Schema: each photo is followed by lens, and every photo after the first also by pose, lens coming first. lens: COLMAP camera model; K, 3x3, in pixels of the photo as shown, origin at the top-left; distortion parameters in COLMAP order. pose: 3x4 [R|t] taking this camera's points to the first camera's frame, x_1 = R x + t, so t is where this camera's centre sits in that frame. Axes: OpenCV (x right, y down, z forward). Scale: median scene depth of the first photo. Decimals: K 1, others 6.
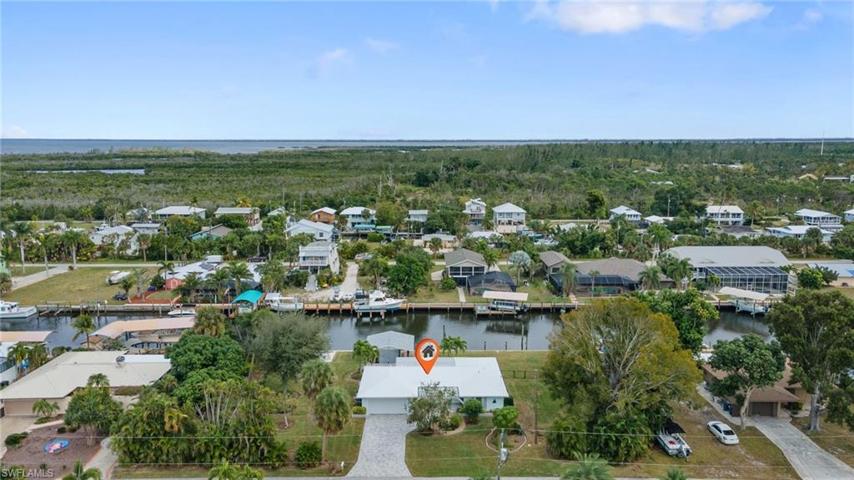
lens RADIAL K [[641.2, 0, 428.0], [0, 641.2, 239.3], [0, 0, 1]] dist [0.015261, 0.011418]
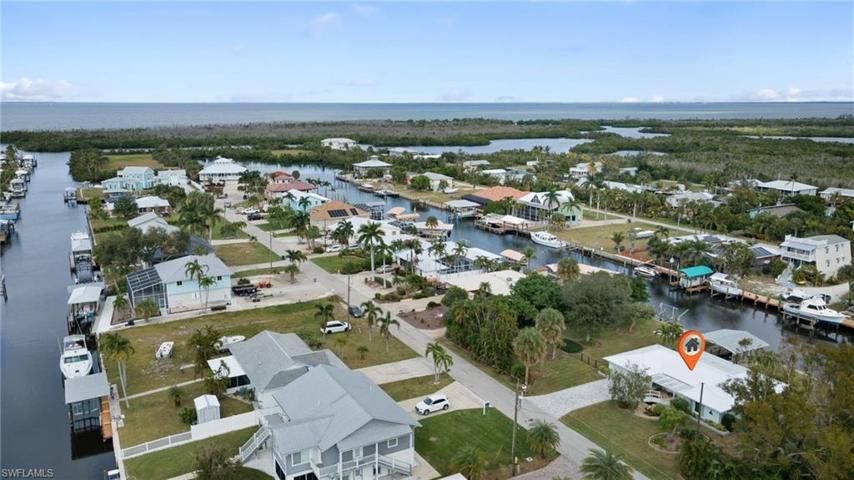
lens RADIAL K [[641.2, 0, 429.6], [0, 641.2, 238.4], [0, 0, 1]] dist [0.015261, 0.011418]
pose [[0.460596, 0.185262, -0.868061, 0.409311], [-0.135727, 0.981175, 0.137385, -0.046840], [0.877171, 0.054541, 0.477070, 0.089781]]
